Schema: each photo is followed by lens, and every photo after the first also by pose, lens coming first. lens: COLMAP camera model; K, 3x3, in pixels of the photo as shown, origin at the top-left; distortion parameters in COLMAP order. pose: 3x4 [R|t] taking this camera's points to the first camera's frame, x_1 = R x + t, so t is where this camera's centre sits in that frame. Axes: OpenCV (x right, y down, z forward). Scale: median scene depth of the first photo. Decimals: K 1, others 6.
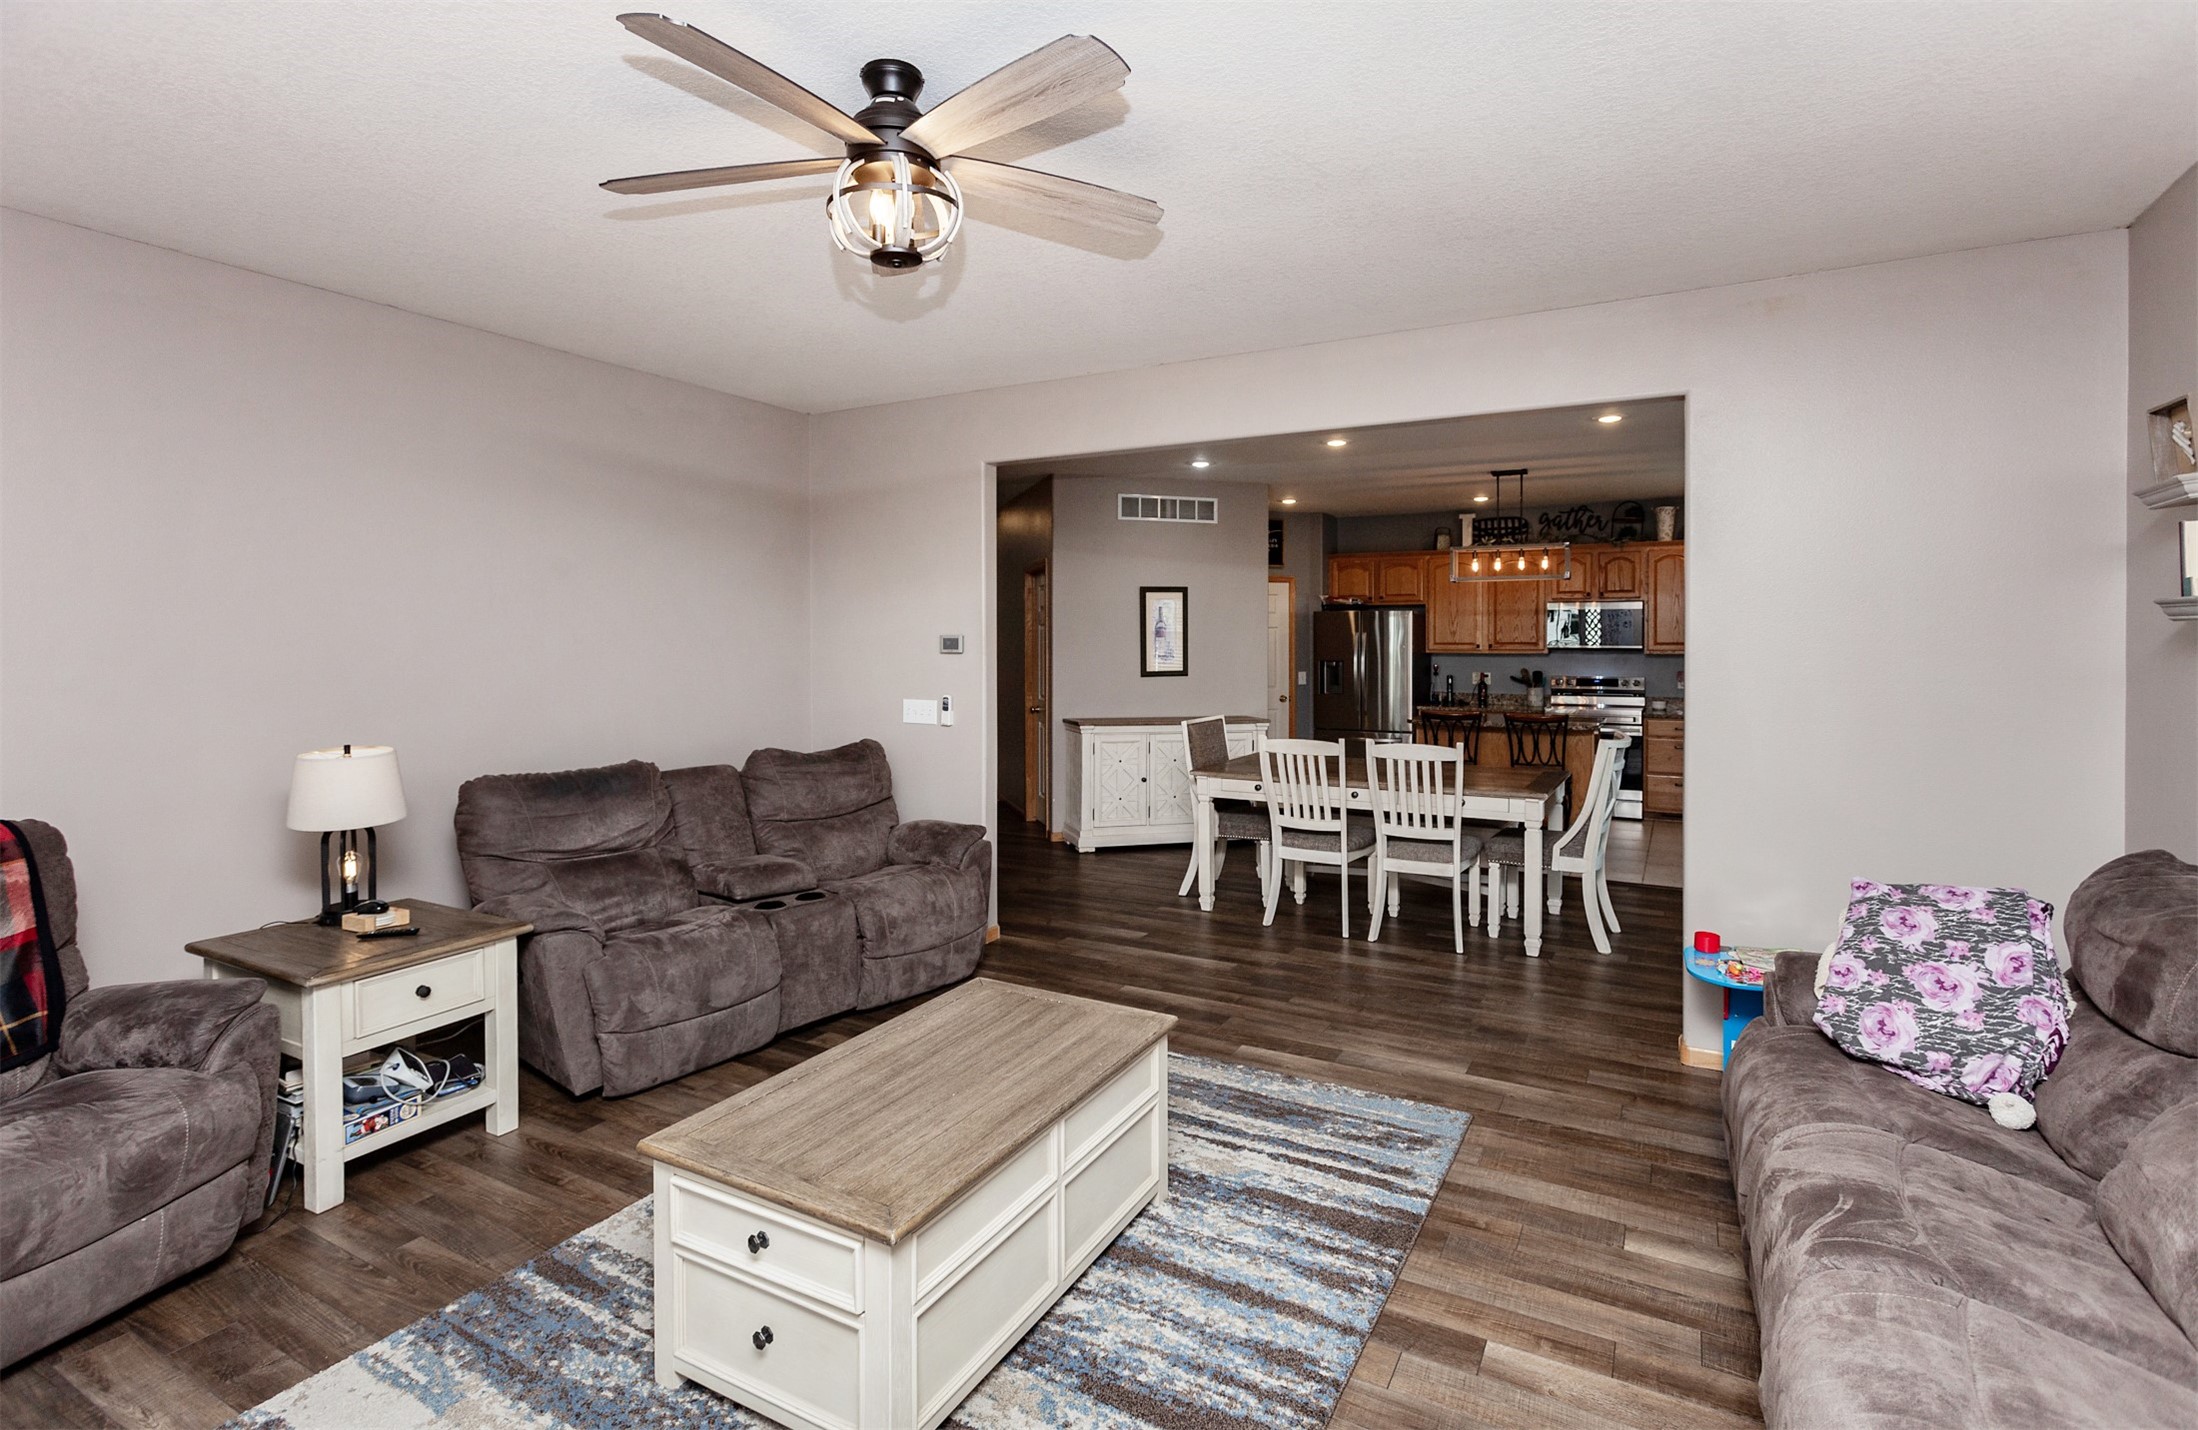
lens RADIAL K [[1060.3, 0, 1088.1], [0, 1060.3, 649.4], [0, 0, 1]] dist [-0.001733, 0.000591]
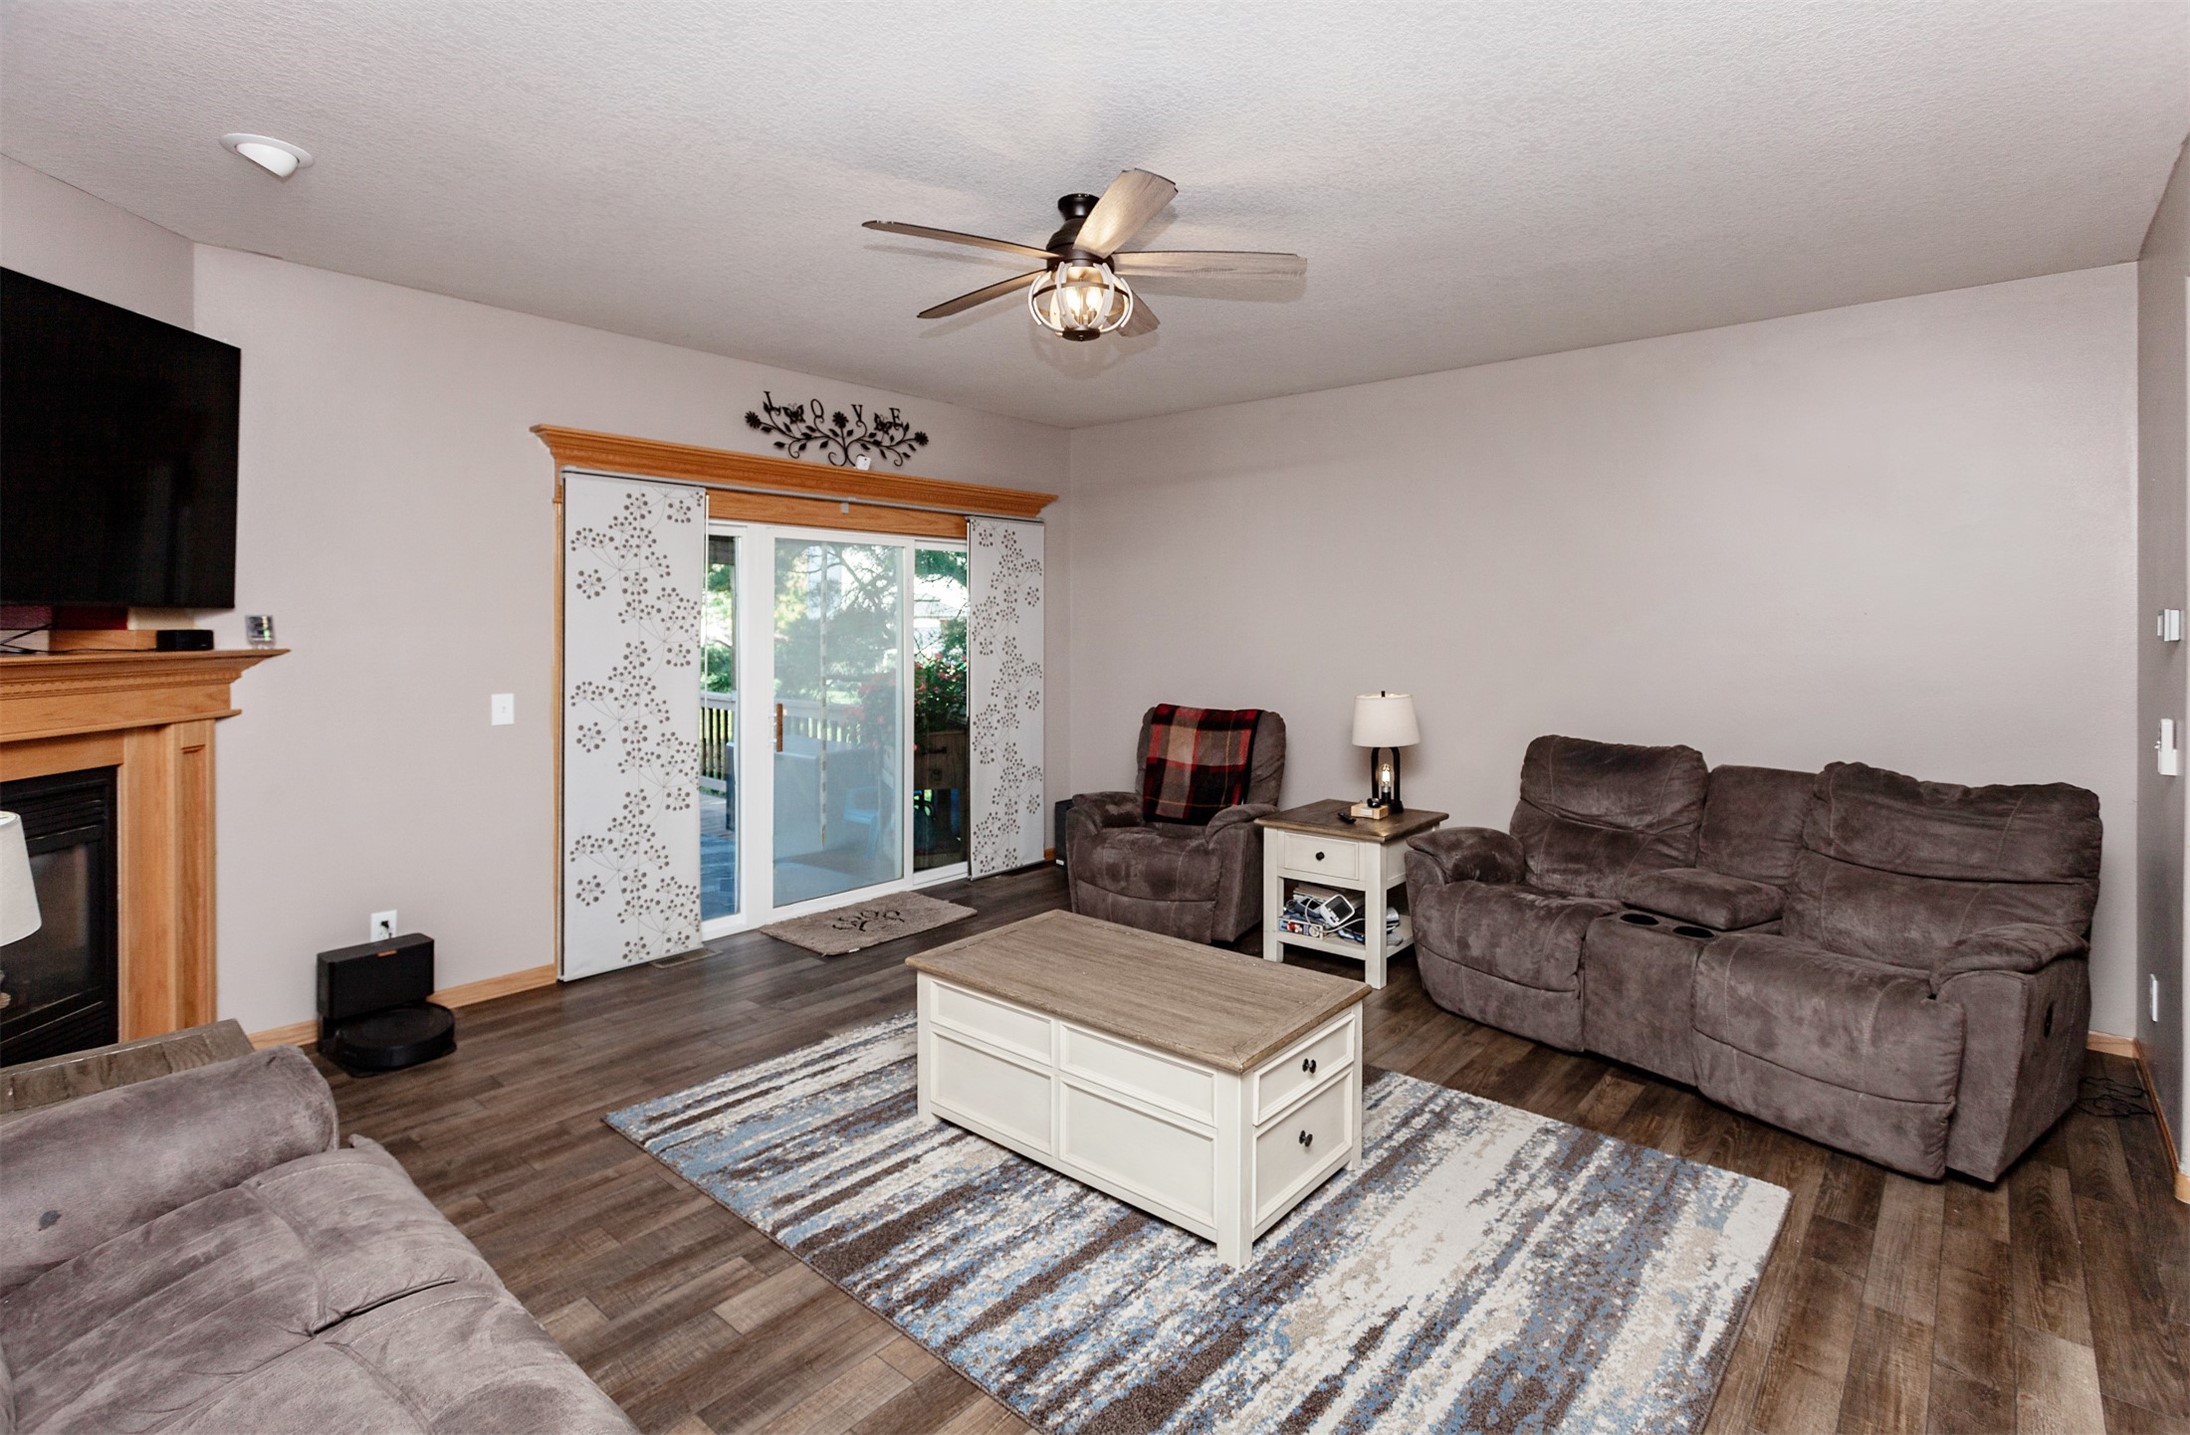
lens RADIAL K [[1041.0, 0, 1125.4], [0, 1041.0, 628.9], [0, 0, 1]] dist [-0.003387, -0.000320]
pose [[-0.183061, 0.005635, -0.983085, 0.768530], [-0.011131, 0.999908, 0.007804, -0.003516], [0.983039, 0.012371, -0.182981, 0.894157]]
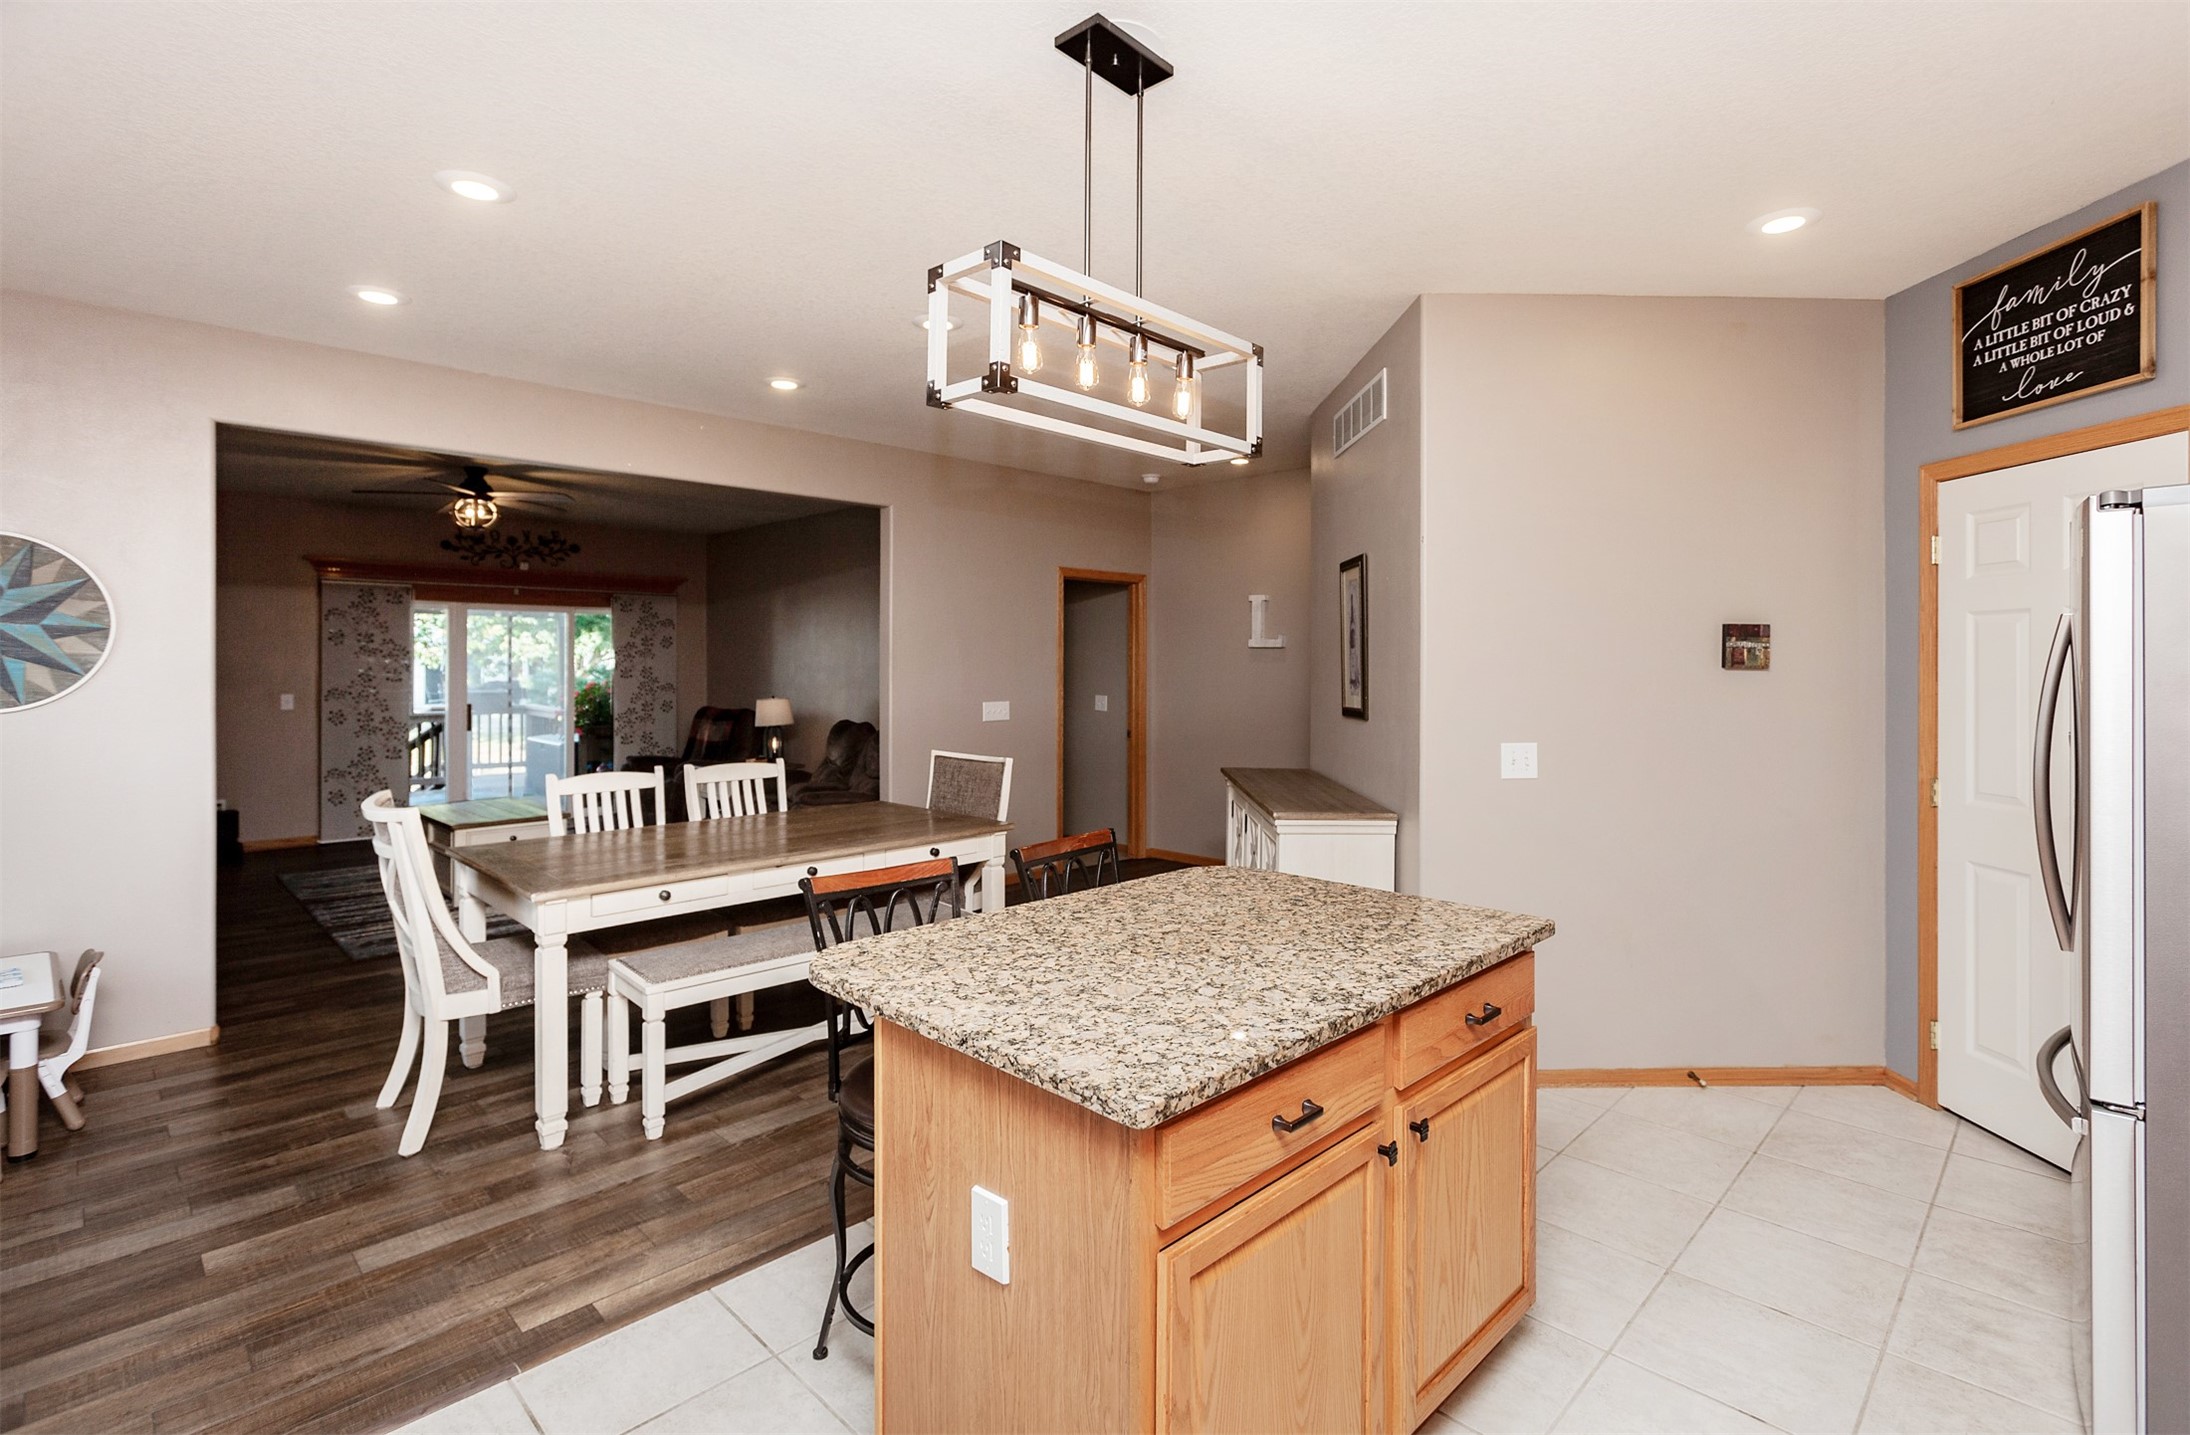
lens RADIAL K [[1018.1, 0, 1106.9], [0, 1018.1, 659.8], [0, 0, 1]] dist [0.000988, 0.000308]
pose [[-0.256408, -0.002049, -0.966566, 1.484251], [-0.011156, 0.999937, 0.000840, -0.010094], [0.966504, 0.010999, -0.256415, 2.387898]]
